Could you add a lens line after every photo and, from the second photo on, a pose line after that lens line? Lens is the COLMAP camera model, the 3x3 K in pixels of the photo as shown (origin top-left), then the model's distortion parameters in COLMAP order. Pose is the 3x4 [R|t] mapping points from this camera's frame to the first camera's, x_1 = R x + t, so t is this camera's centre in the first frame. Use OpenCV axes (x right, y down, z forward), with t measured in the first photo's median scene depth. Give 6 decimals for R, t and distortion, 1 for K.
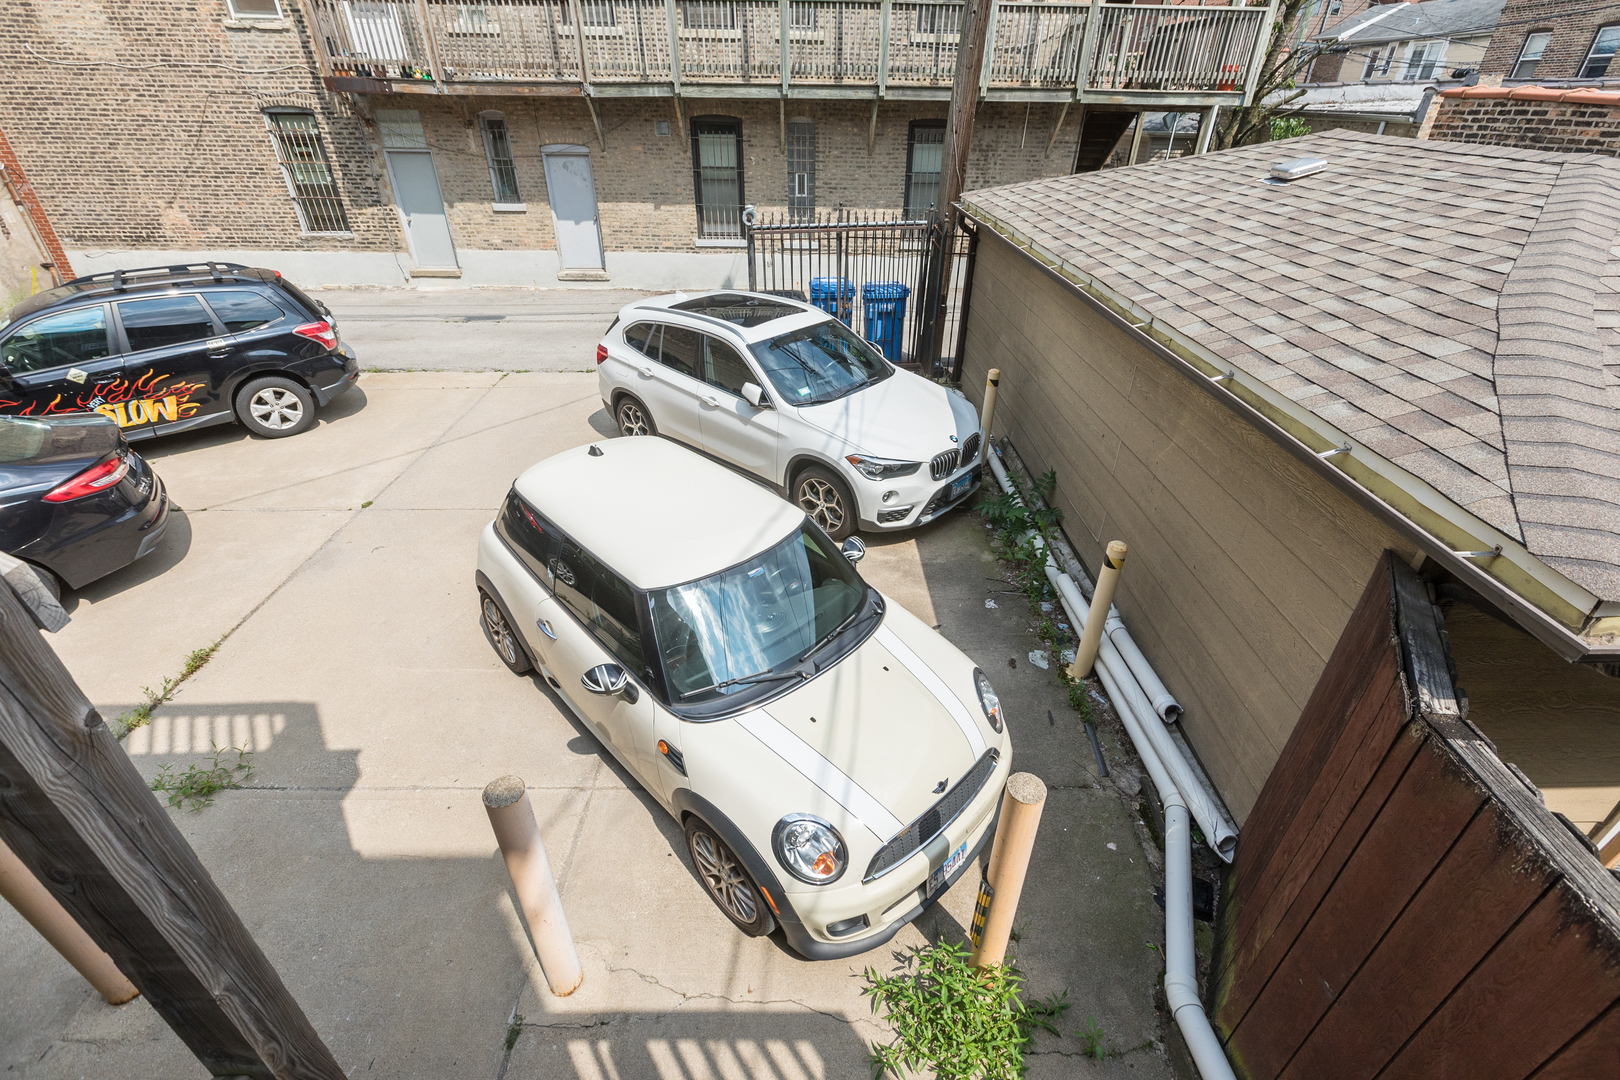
lens RADIAL K [[729.3, 0, 809.7], [0, 729.3, 542.4], [0, 0, 1]] dist [0.000664, 0.000074]
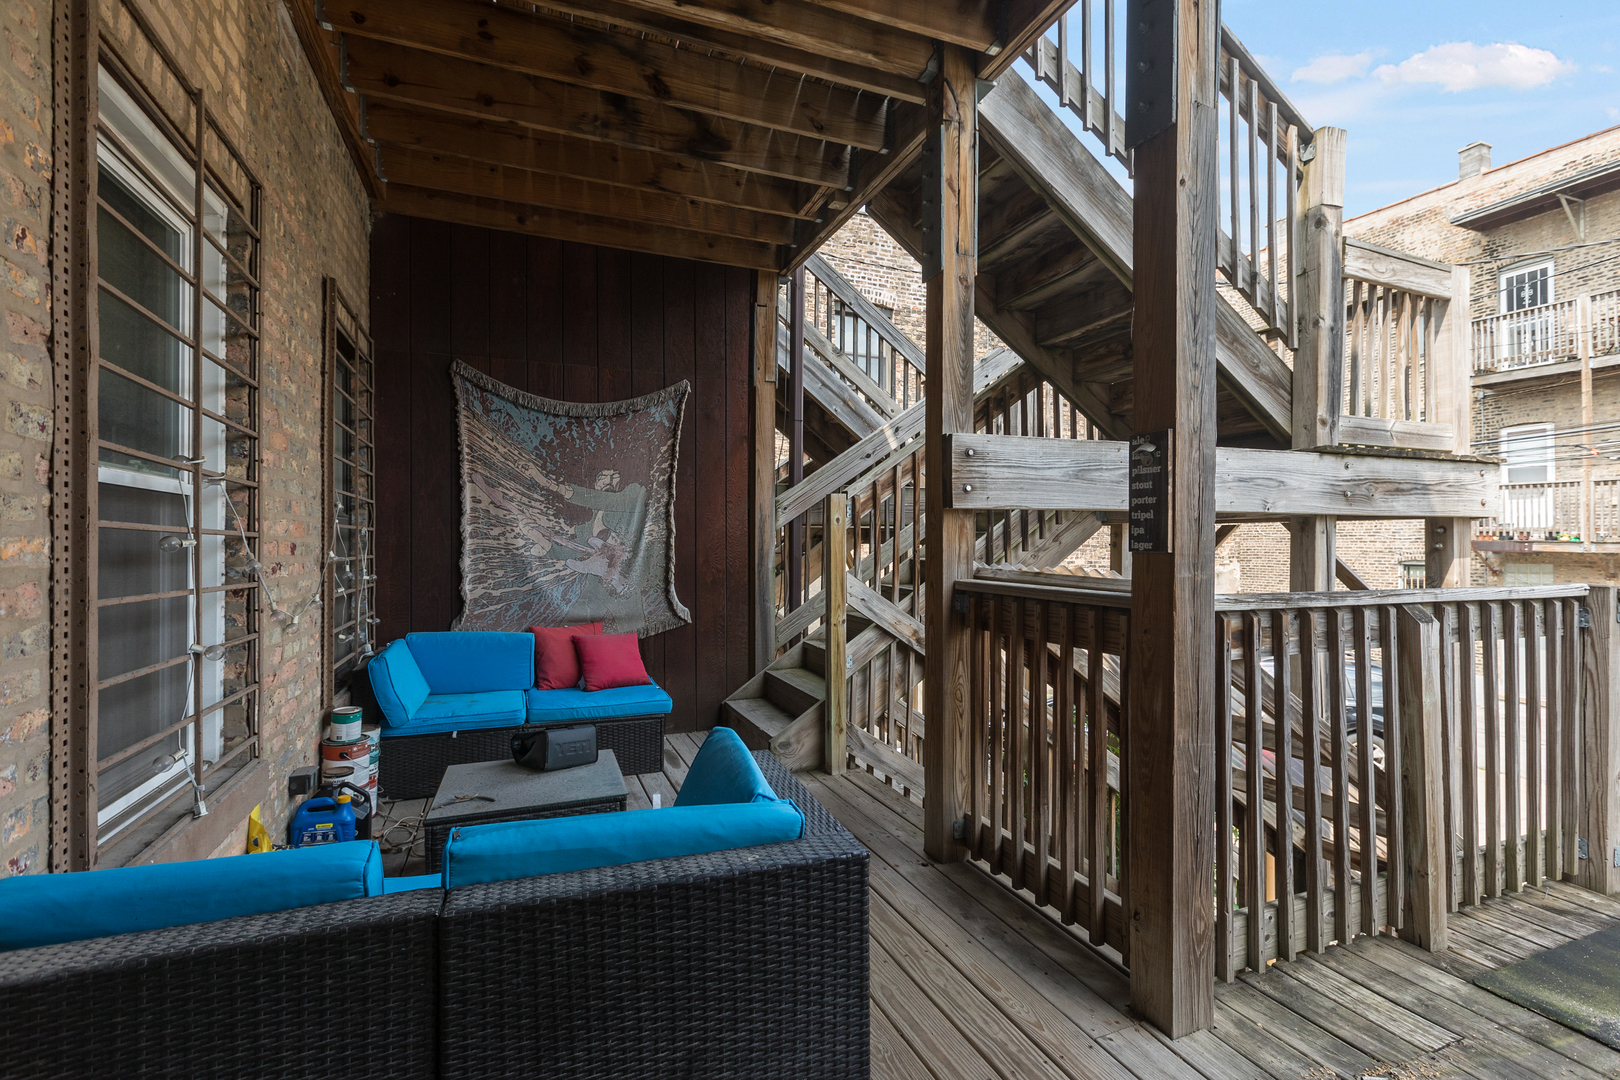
lens RADIAL K [[729.3, 0, 808.3], [0, 729.3, 541.1], [0, 0, 1]] dist [0.000664, 0.000074]
pose [[0.350798, -0.014620, -0.936337, 0.116794], [-0.493806, 0.846677, -0.198224, 0.172319], [0.795673, 0.531906, 0.289793, -0.266892]]
